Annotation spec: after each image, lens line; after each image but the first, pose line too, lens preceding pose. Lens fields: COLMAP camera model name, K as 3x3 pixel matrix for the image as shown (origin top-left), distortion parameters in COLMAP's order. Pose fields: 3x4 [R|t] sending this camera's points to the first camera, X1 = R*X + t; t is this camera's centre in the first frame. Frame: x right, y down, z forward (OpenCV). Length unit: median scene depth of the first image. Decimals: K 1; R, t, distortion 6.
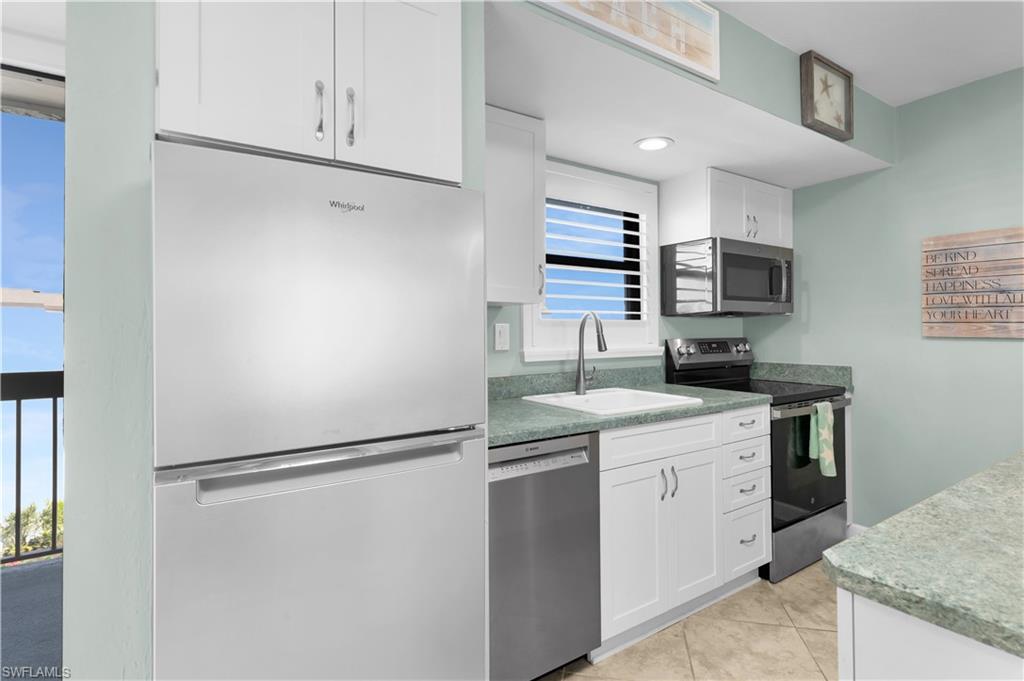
lens RADIAL K [[503.3, 0, 518.8], [0, 503.3, 324.4], [0, 0, 1]] dist [0.015733, -0.002654]
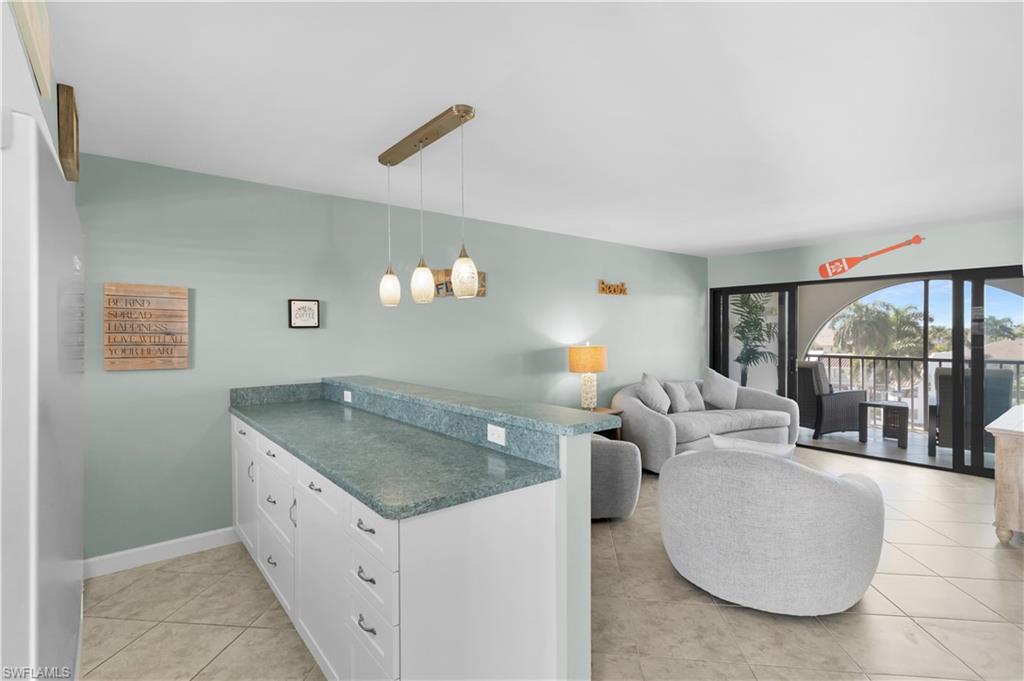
lens RADIAL K [[503.3, 0, 509.9], [0, 503.3, 340.6], [0, 0, 1]] dist [0.015733, -0.002654]
pose [[-0.073512, -0.009166, 0.997252, -0.406506], [-0.007751, 0.999933, 0.008619, -0.062644], [-0.997264, -0.007096, -0.073578, 0.206792]]
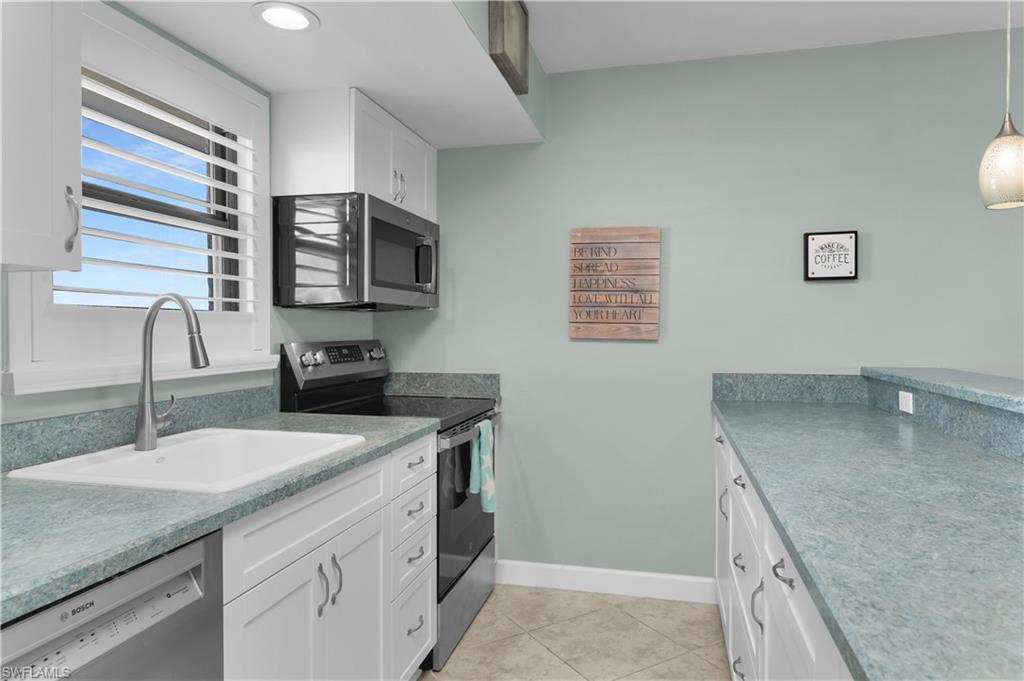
lens RADIAL K [[635.8, 0, 507.9], [0, 635.8, 338.5], [0, 0, 1]] dist [0.005848, -0.003856]
pose [[0.745188, -0.003822, 0.666843, -0.039949], [-0.014037, 0.999672, 0.021416, 0.002275], [-0.666707, -0.025320, 0.744890, 0.248330]]
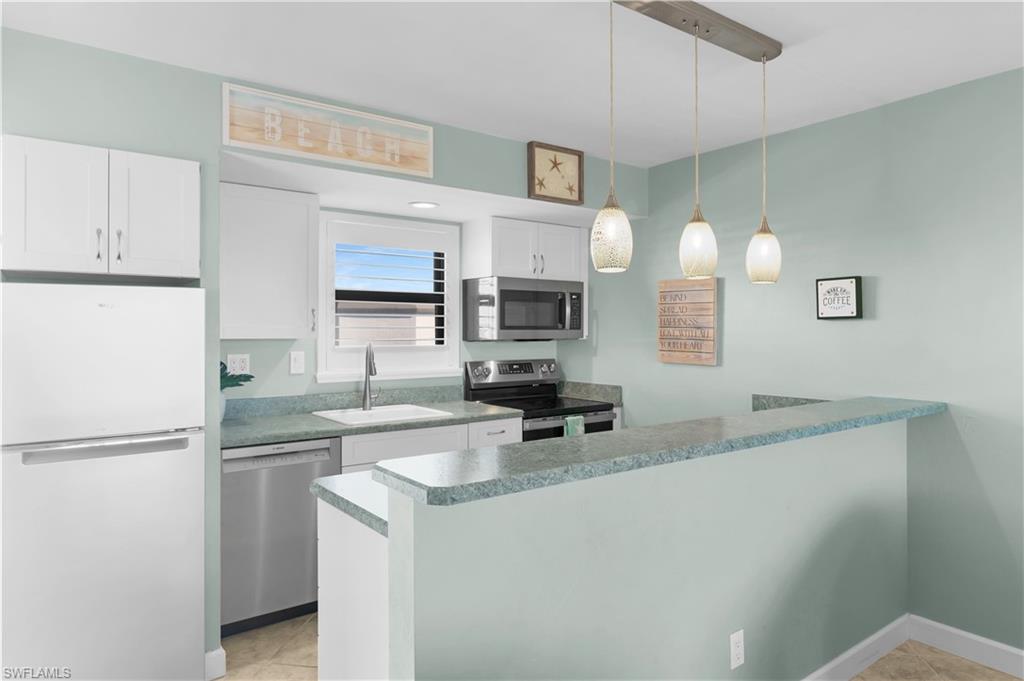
lens RADIAL K [[635.8, 0, 506.0], [0, 635.8, 327.8], [0, 0, 1]] dist [0.005848, -0.003856]
pose [[0.999353, 0.004839, 0.035639, 0.400771], [-0.005122, 0.999956, 0.007855, -0.071705], [-0.035600, -0.008033, 0.999334, -0.534660]]
